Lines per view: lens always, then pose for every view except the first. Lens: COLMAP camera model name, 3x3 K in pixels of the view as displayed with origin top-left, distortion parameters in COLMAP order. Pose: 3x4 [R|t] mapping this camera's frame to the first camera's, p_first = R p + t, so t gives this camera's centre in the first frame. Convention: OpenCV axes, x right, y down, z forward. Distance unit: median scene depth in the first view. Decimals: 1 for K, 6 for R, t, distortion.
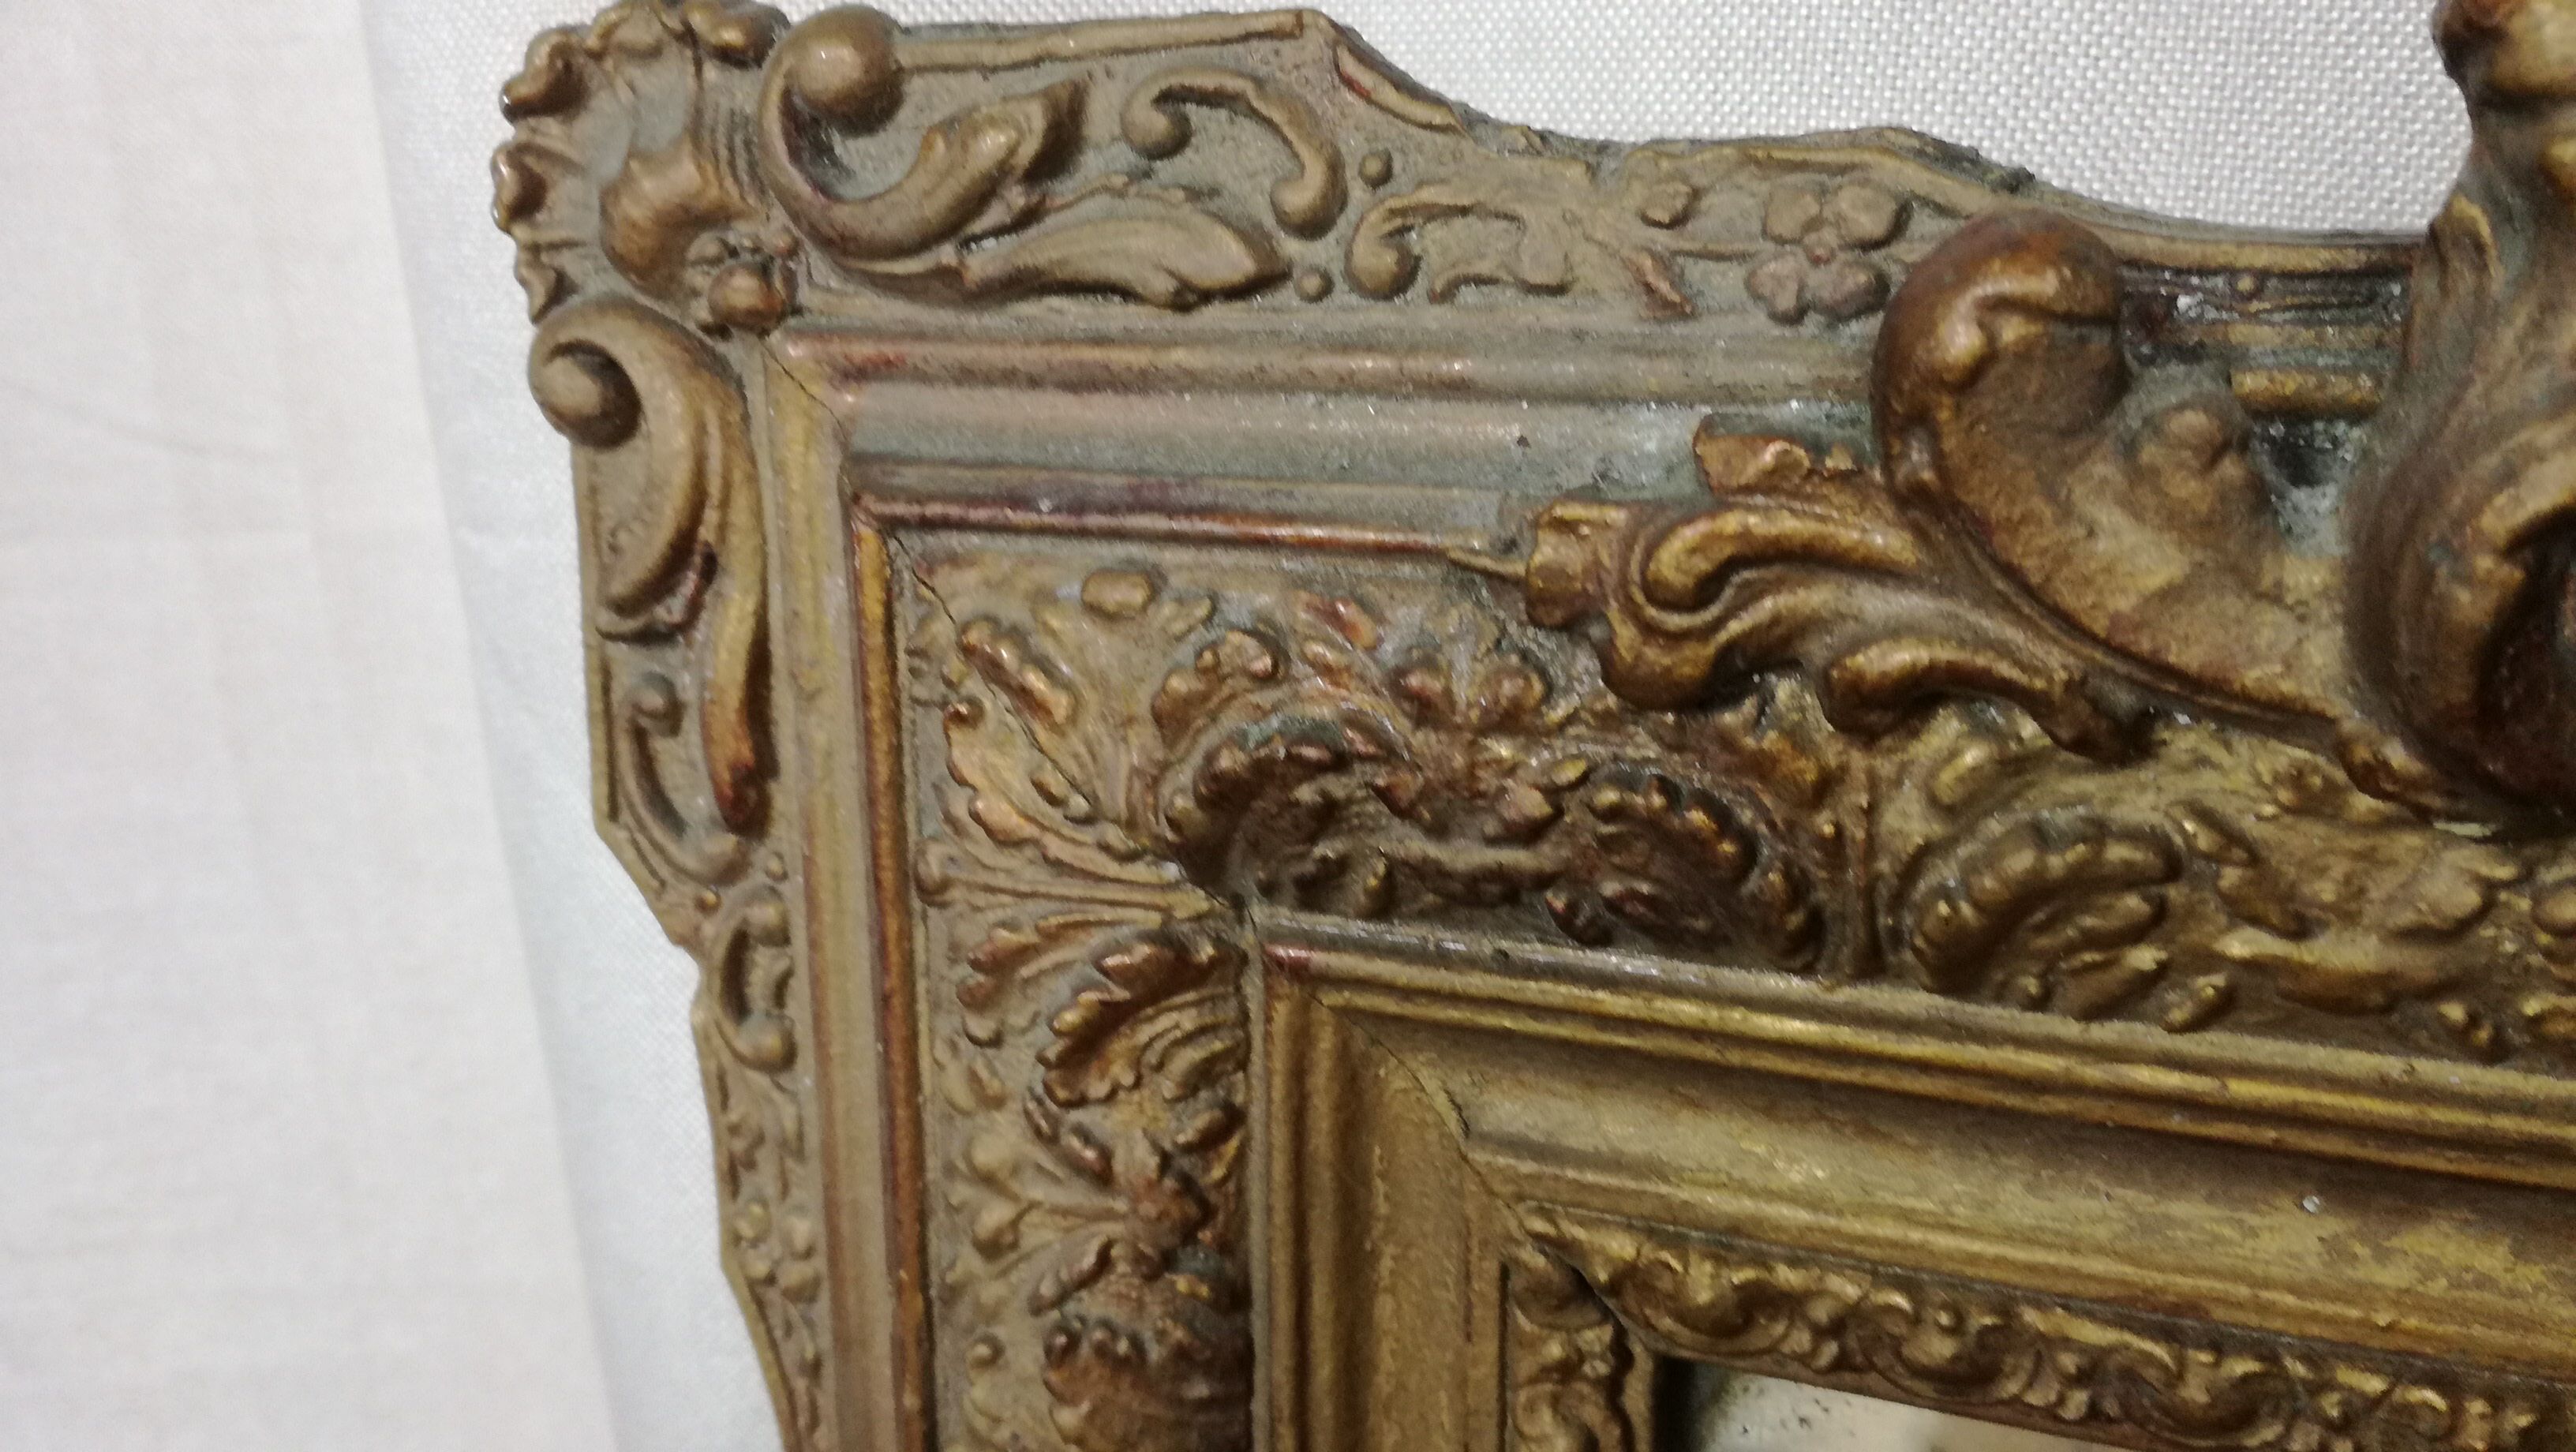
lens RADIAL K [[2097.5, 0, 1288.0], [0, 2097.5, 726.0], [0, 0, 1]] dist [0.077580, -0.210493]
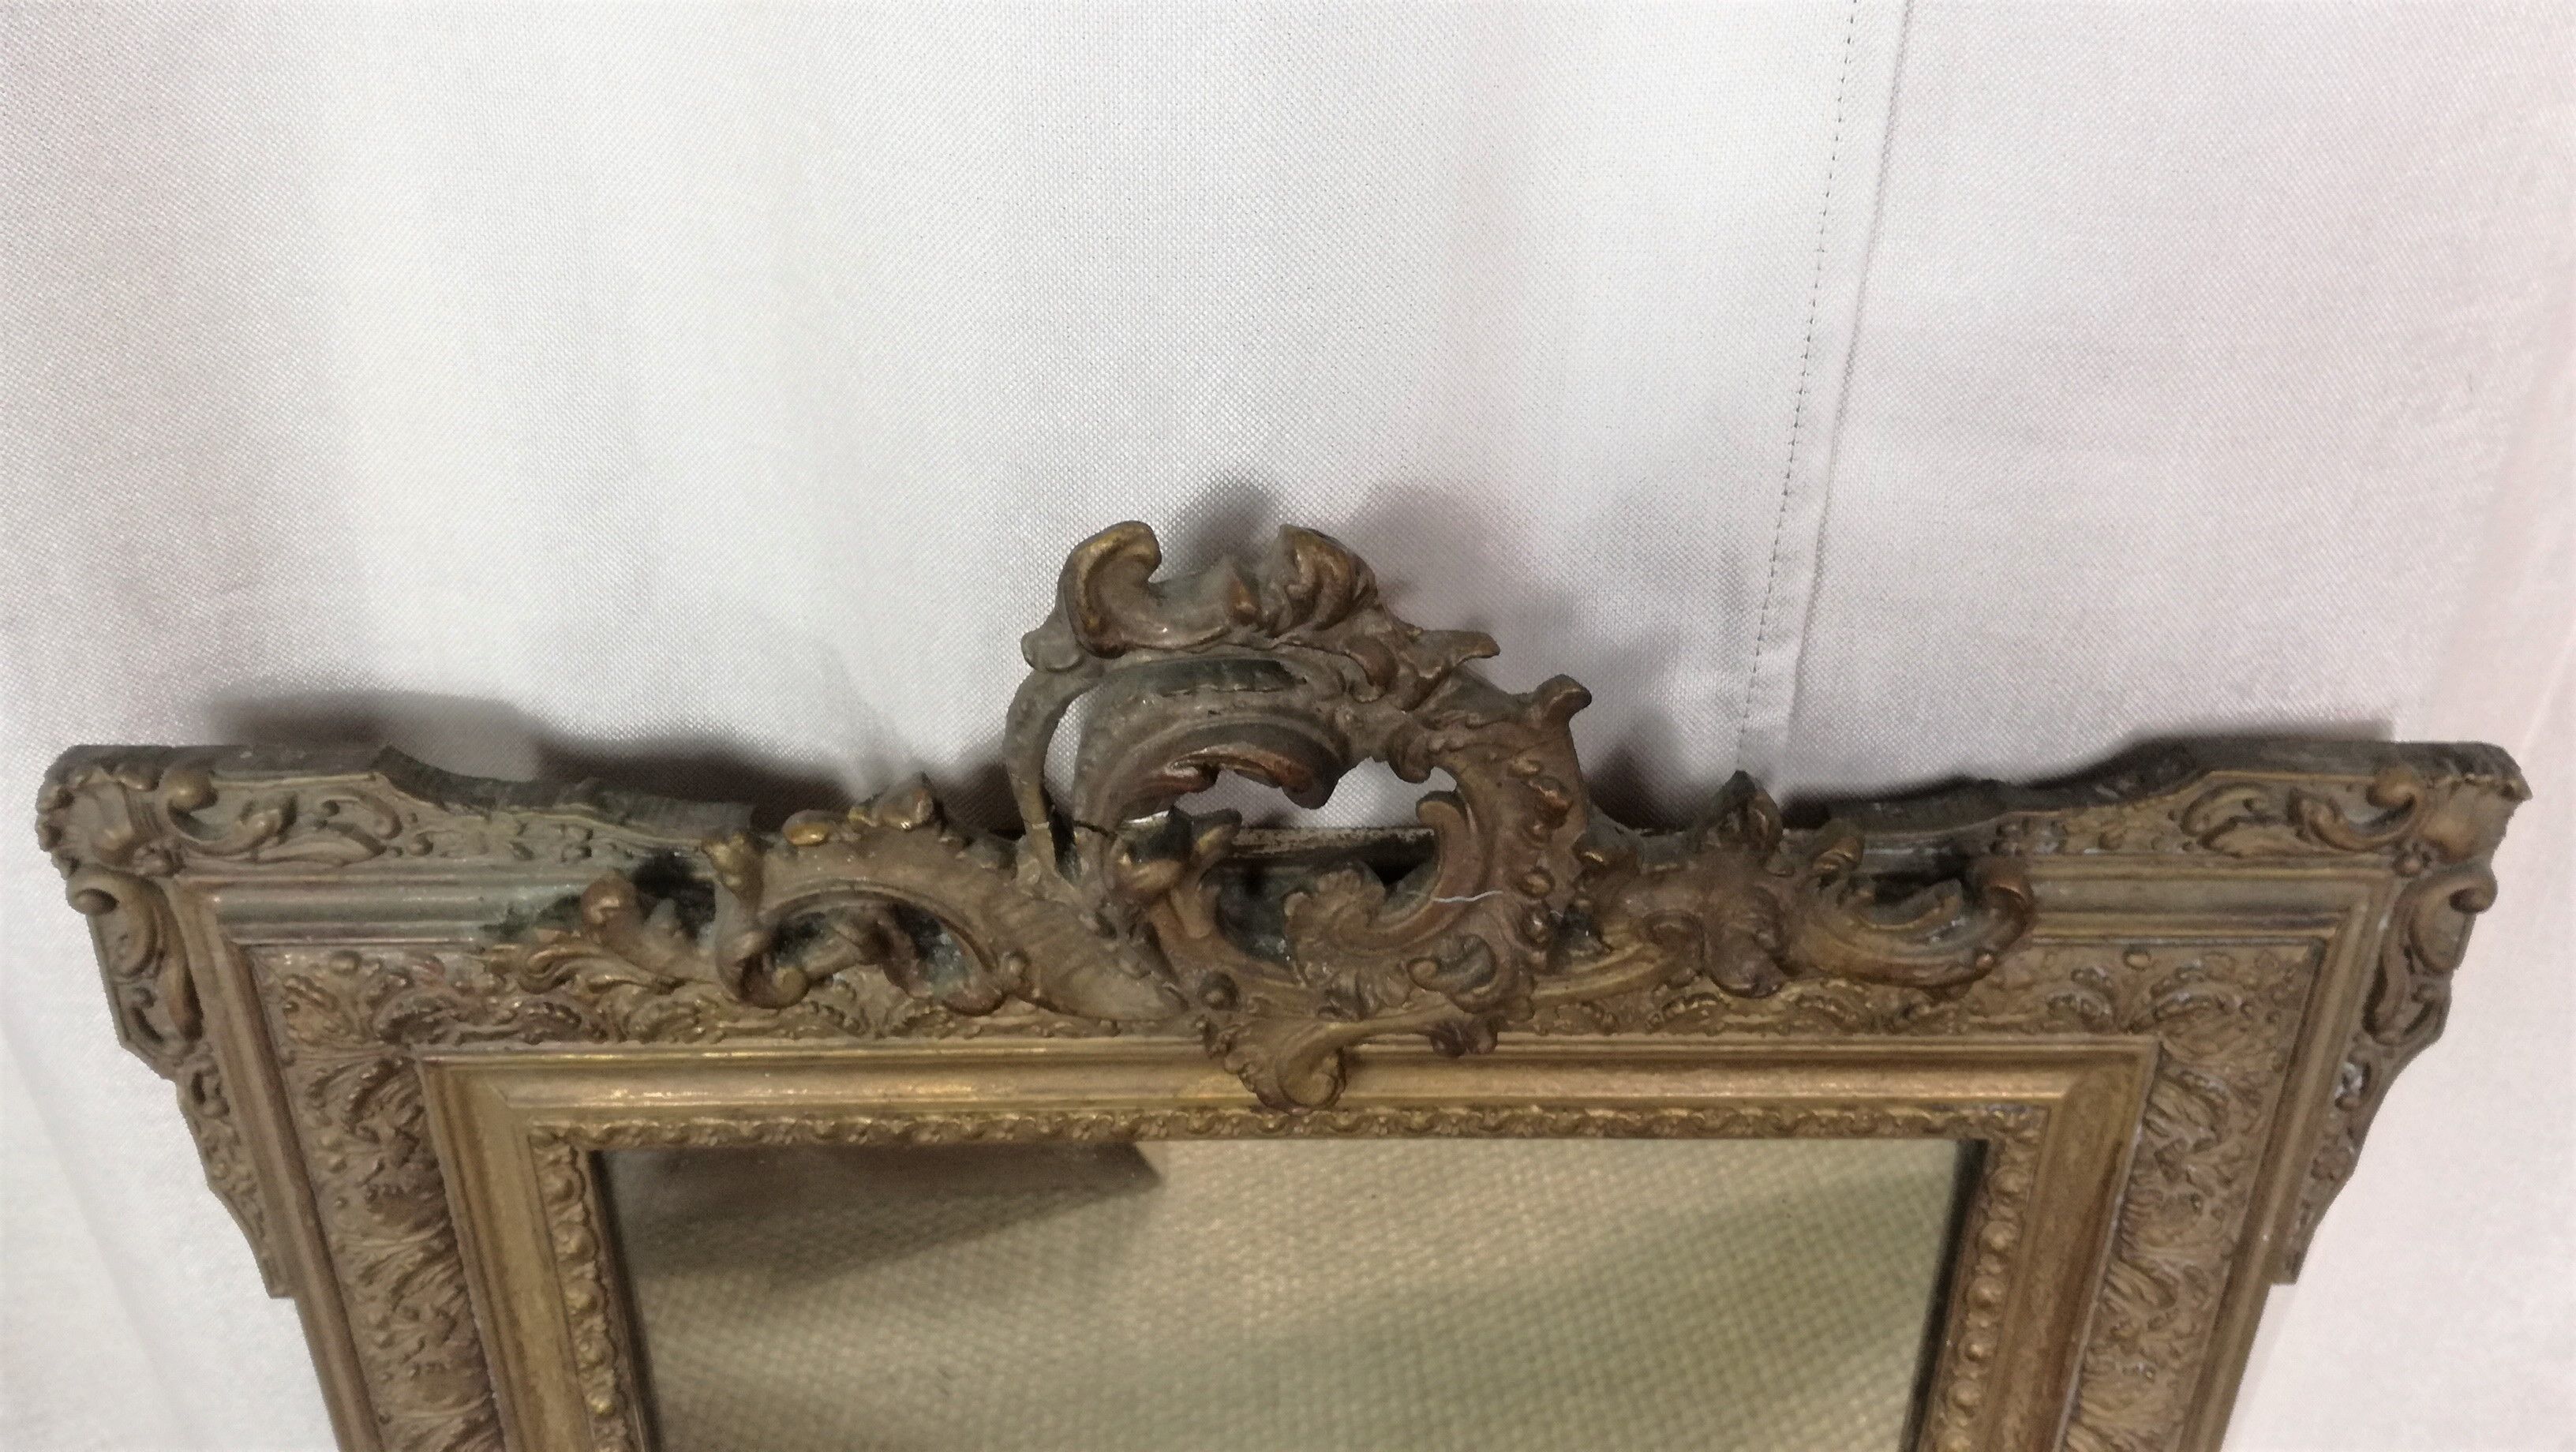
lens RADIAL K [[2097.5, 0, 1288.0], [0, 2097.5, 726.0], [0, 0, 1]] dist [0.077580, -0.210493]
pose [[0.907818, -0.185427, 0.376144, 0.061989], [0.083154, 0.958719, 0.271927, -1.003924], [-0.411038, -0.215582, 0.885761, -1.922519]]
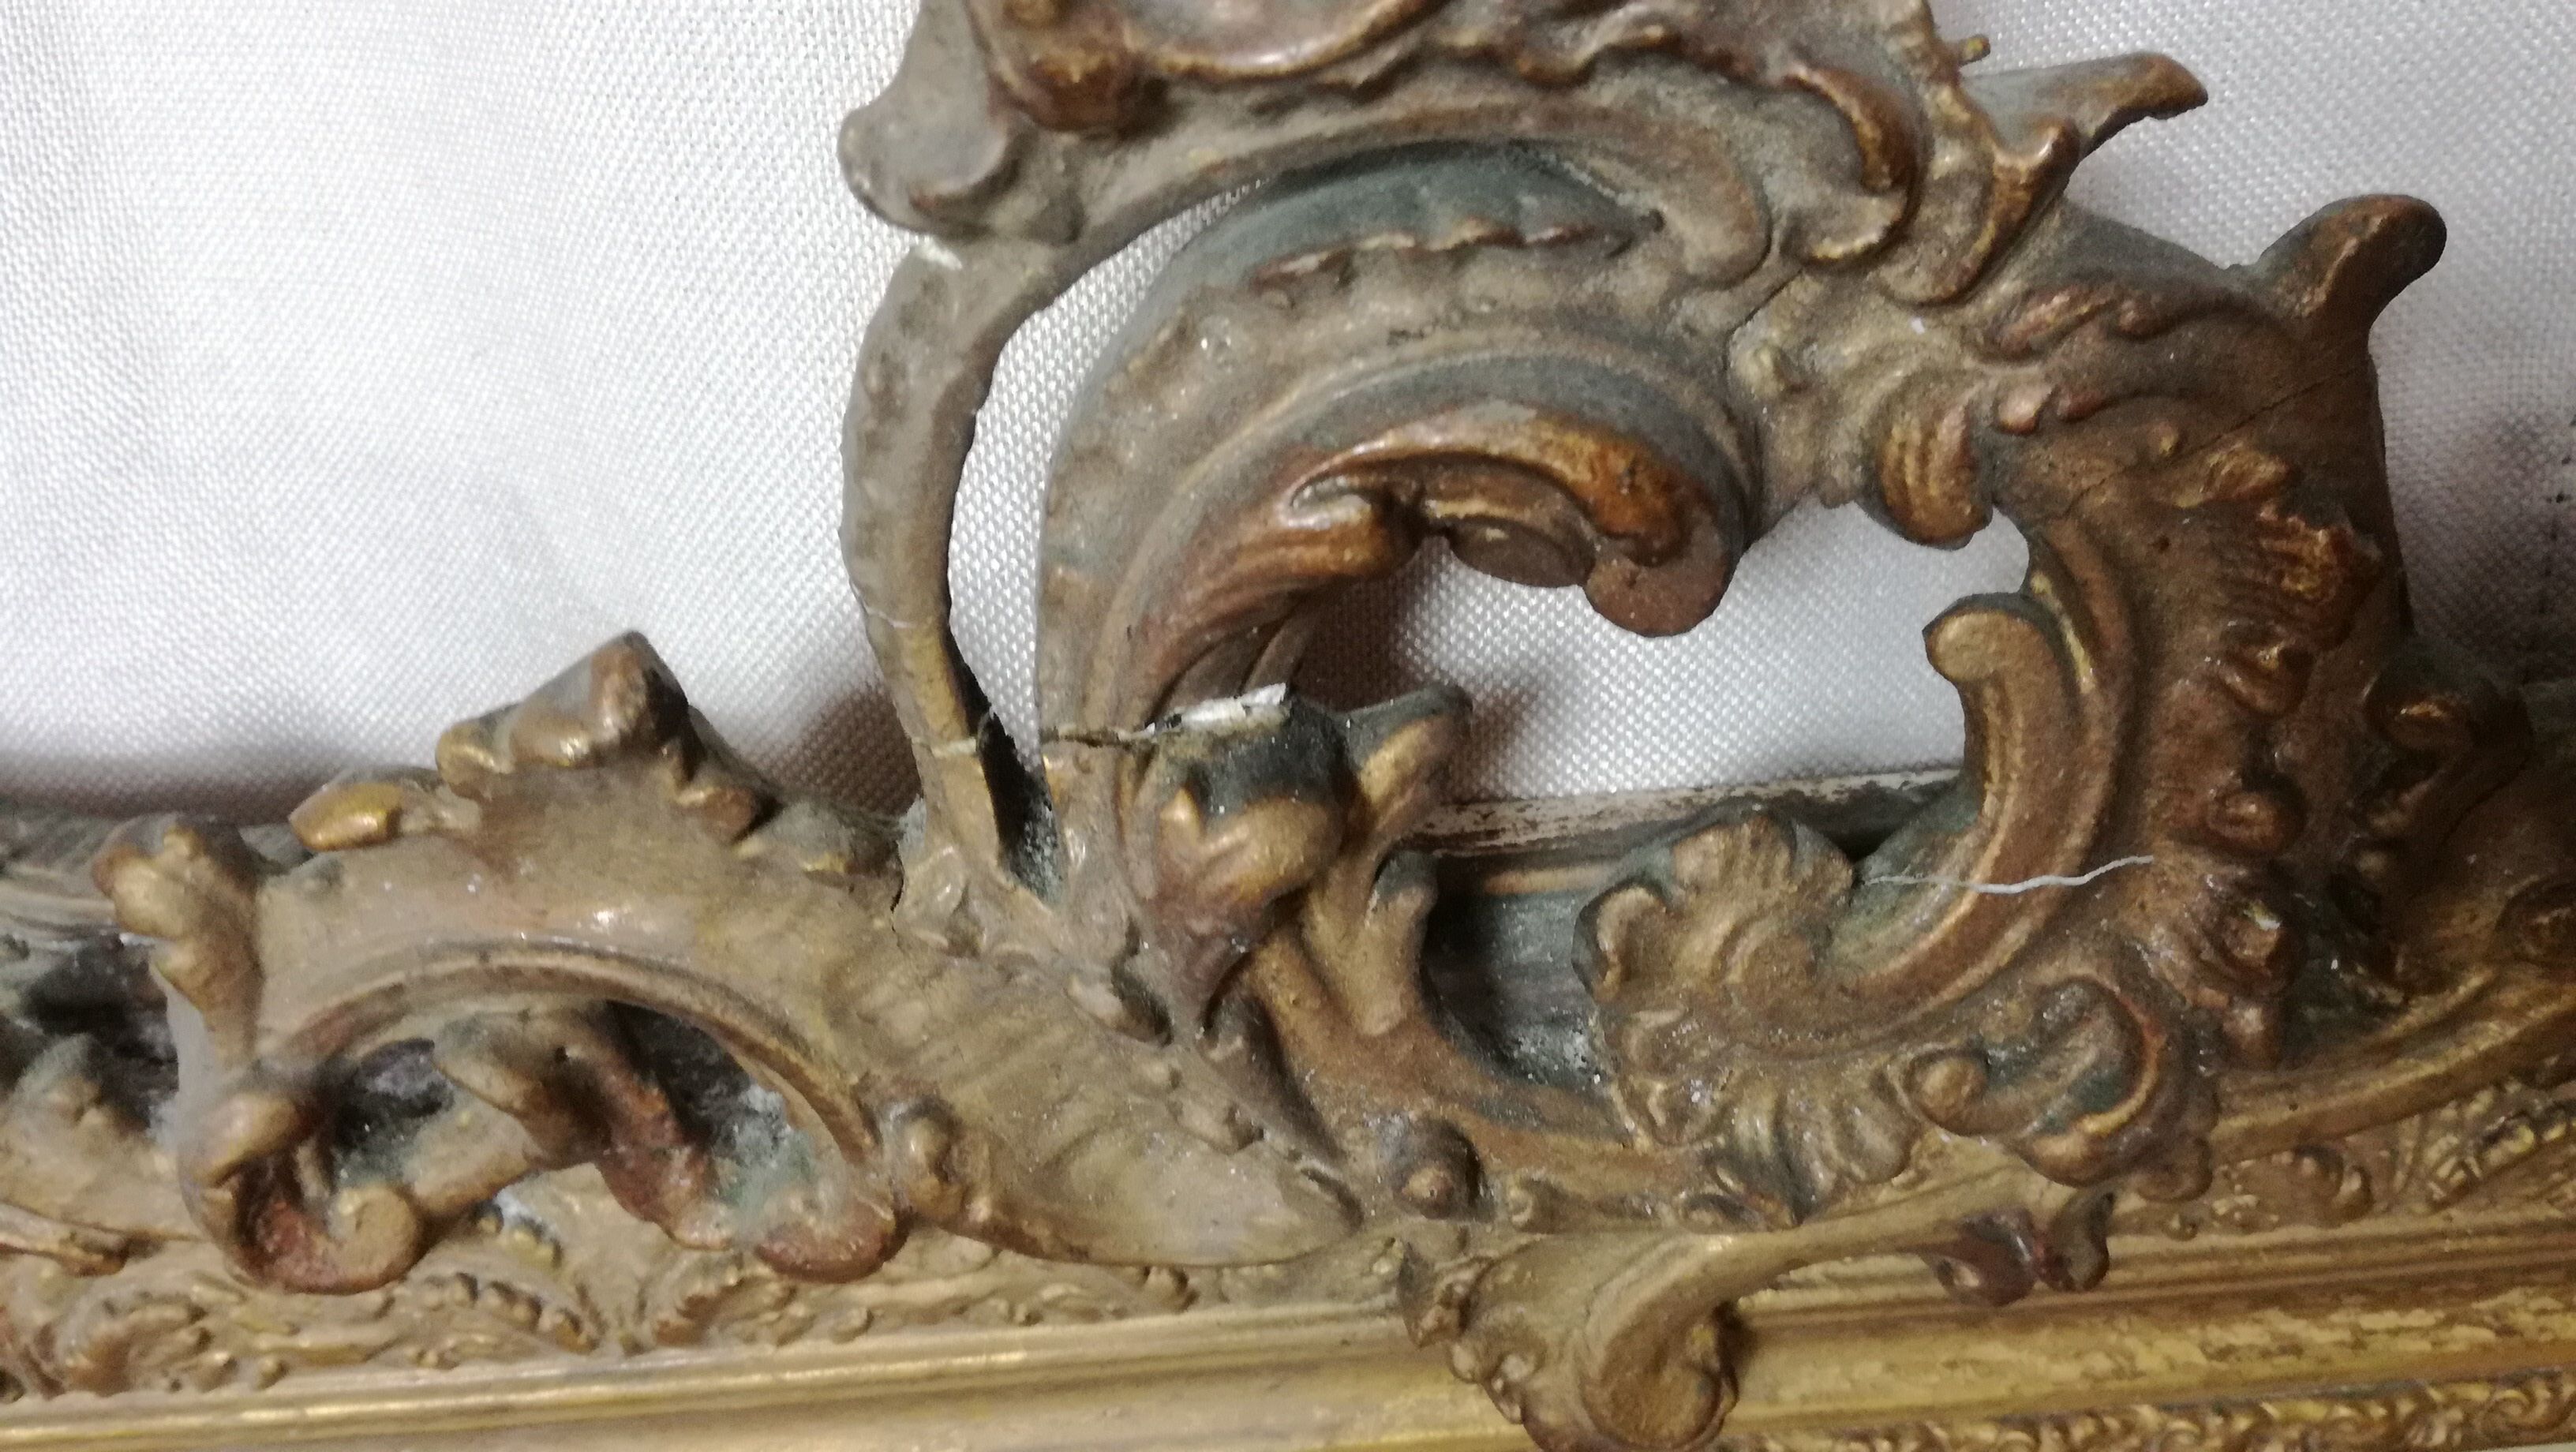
lens RADIAL K [[2097.5, 0, 1288.0], [0, 2097.5, 726.0], [0, 0, 1]] dist [0.077580, -0.210493]
pose [[0.900263, -0.201237, 0.386045, 0.494632], [0.157779, 0.977285, 0.141493, -0.338800], [-0.405750, -0.066471, 0.911564, -0.505903]]
